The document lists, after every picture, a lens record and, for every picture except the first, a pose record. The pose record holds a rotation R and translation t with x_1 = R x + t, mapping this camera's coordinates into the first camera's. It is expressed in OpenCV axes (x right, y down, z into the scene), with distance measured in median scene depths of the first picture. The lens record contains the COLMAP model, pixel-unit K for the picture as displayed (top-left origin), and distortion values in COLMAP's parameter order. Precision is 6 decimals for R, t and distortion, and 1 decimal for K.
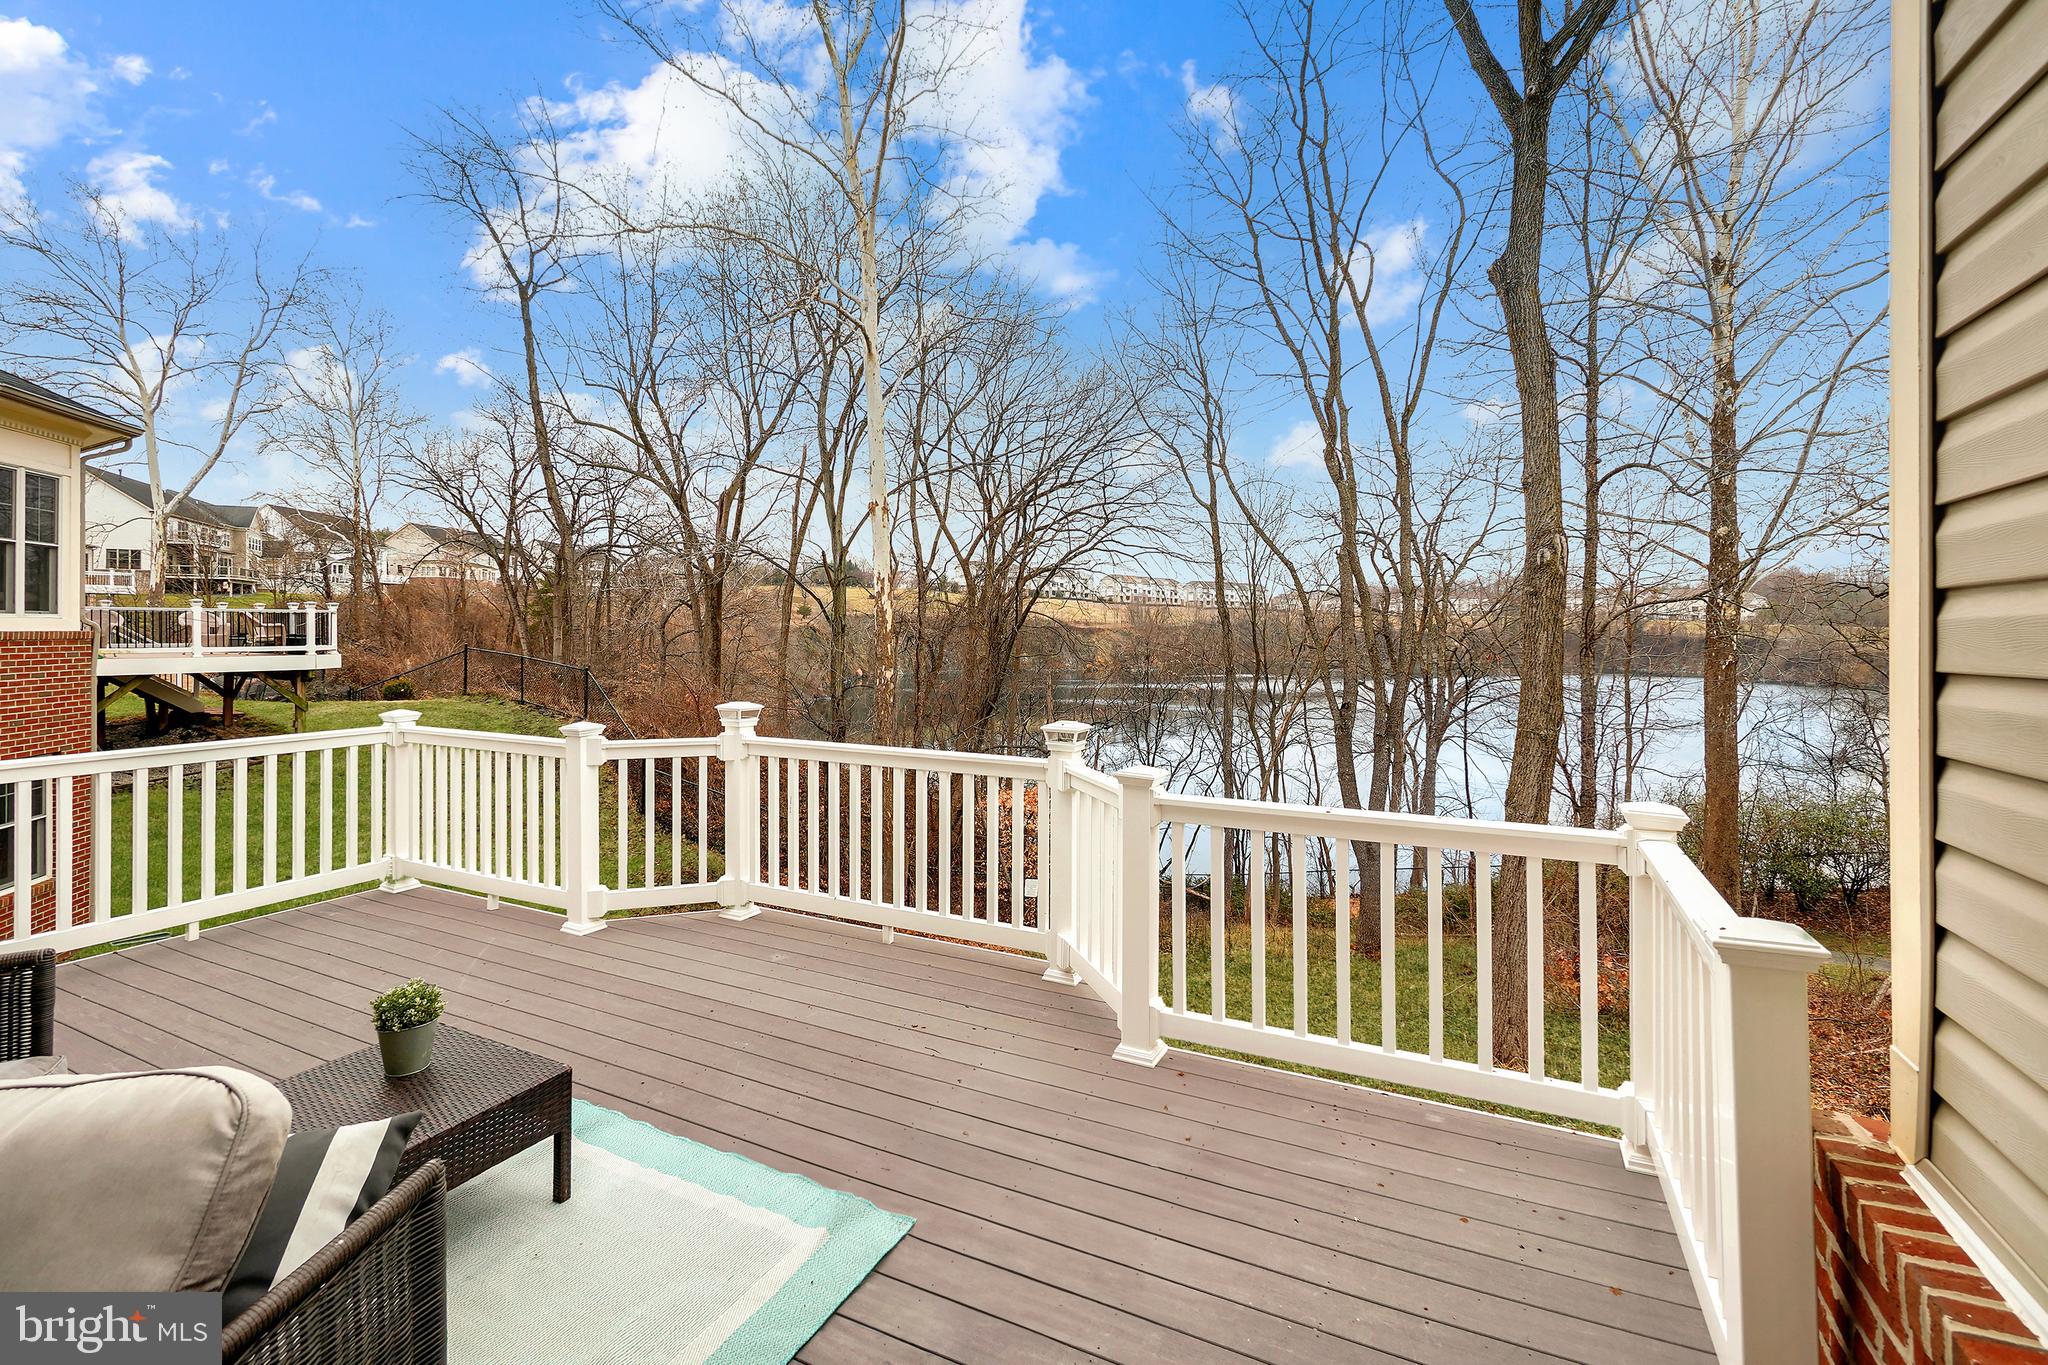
lens RADIAL K [[892.7, 0, 1020.4], [0, 892.7, 687.5], [0, 0, 1]] dist [0.001773, 0.000756]
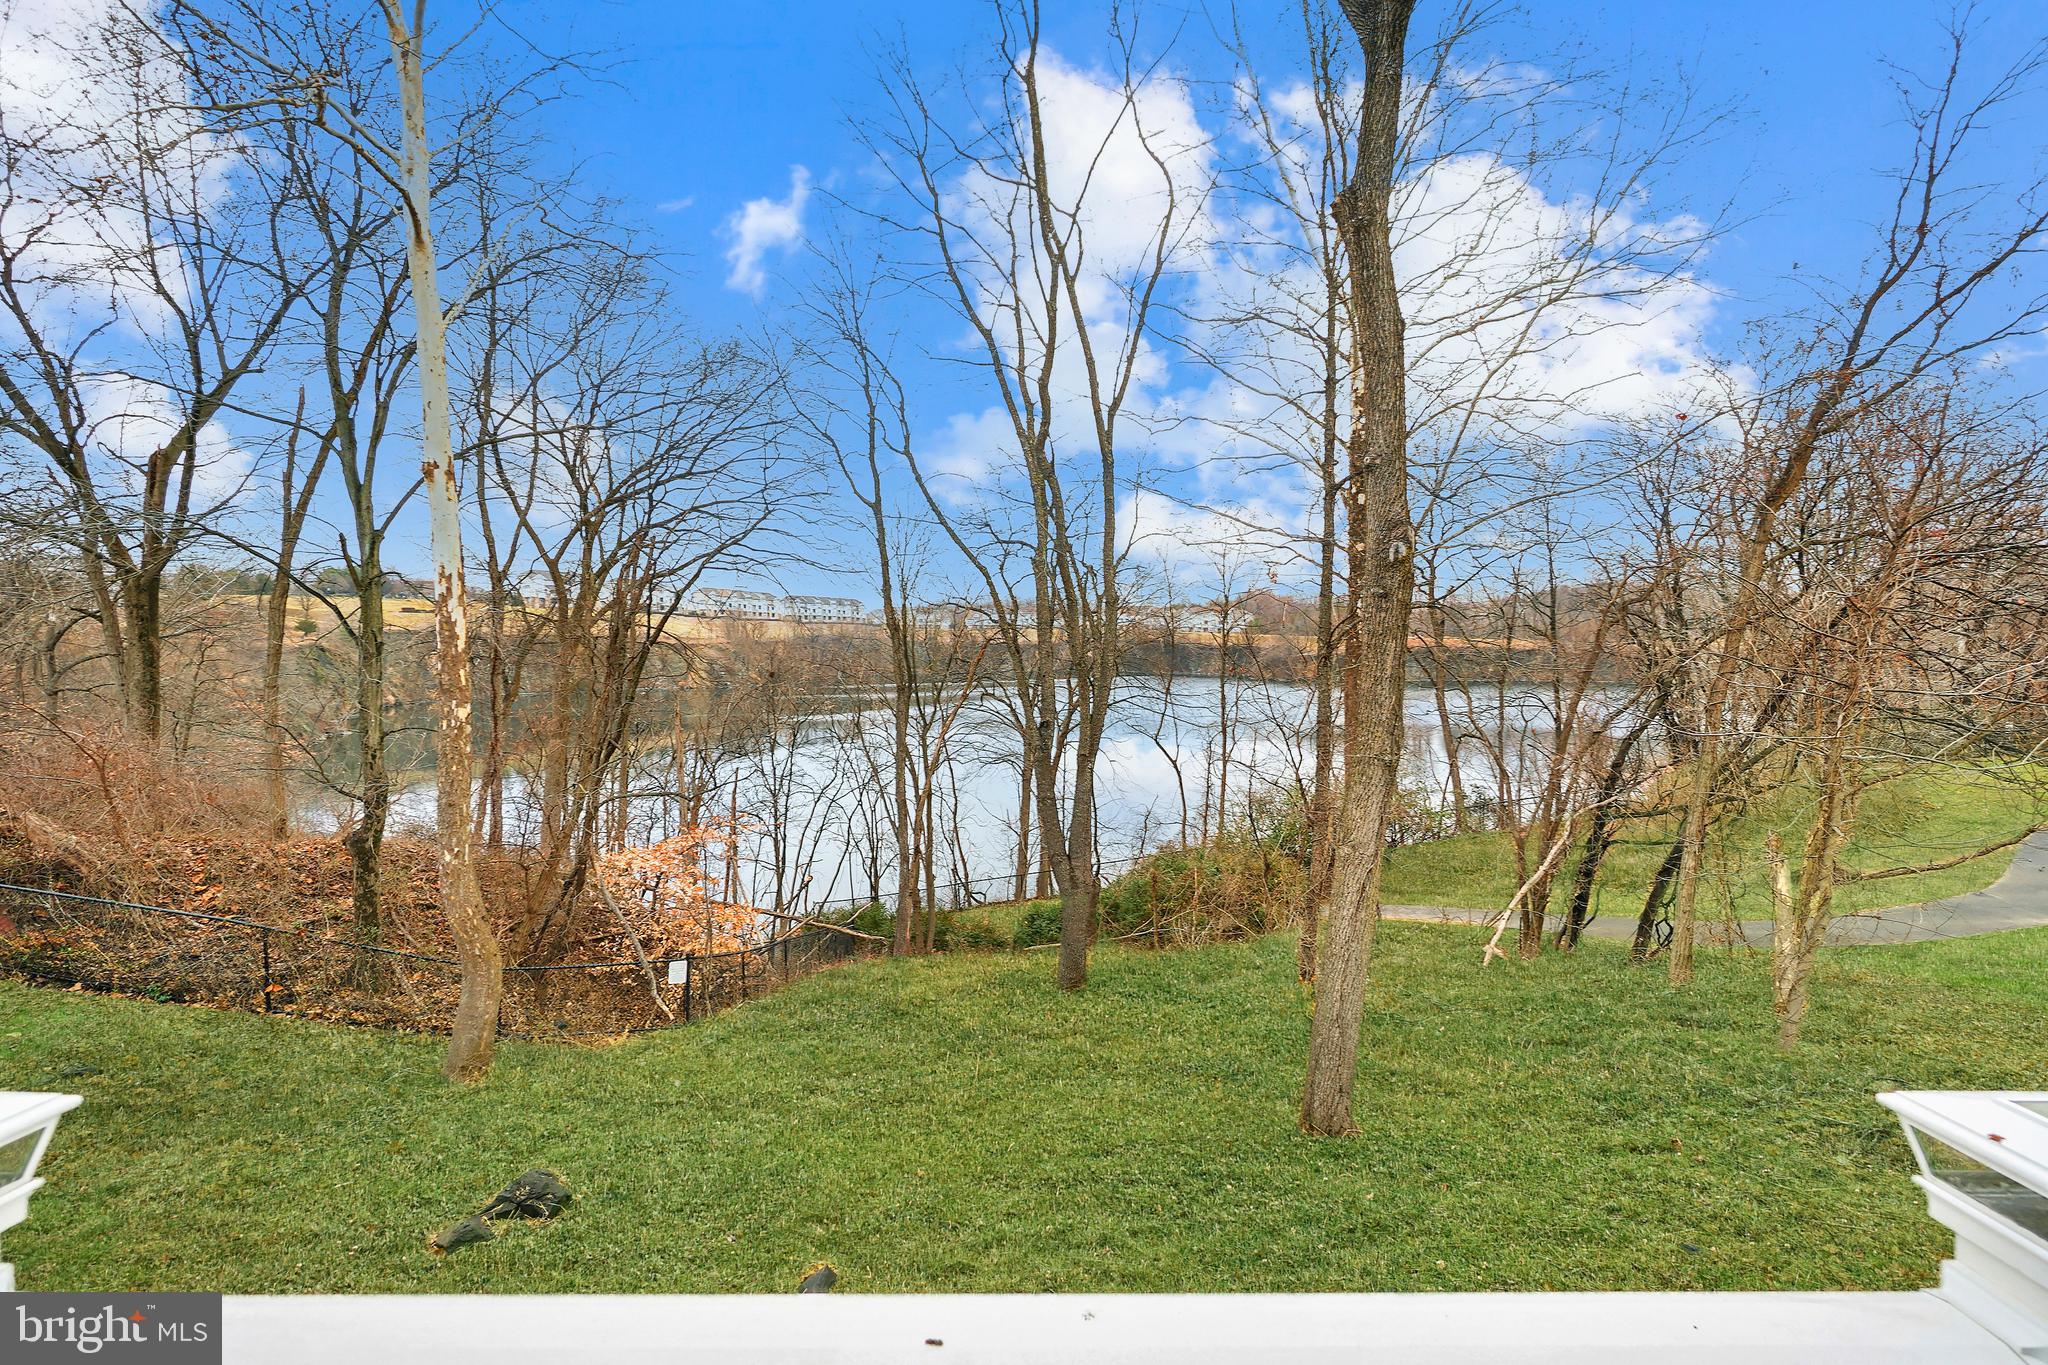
lens RADIAL K [[892.7, 0, 1020.4], [0, 892.7, 687.5], [0, 0, 1]] dist [0.001773, 0.000756]
pose [[0.906249, -0.032304, 0.421508, -0.035579], [0.038991, 0.999213, -0.007253, -0.009307], [-0.420942, 0.023008, 0.906796, 0.138802]]
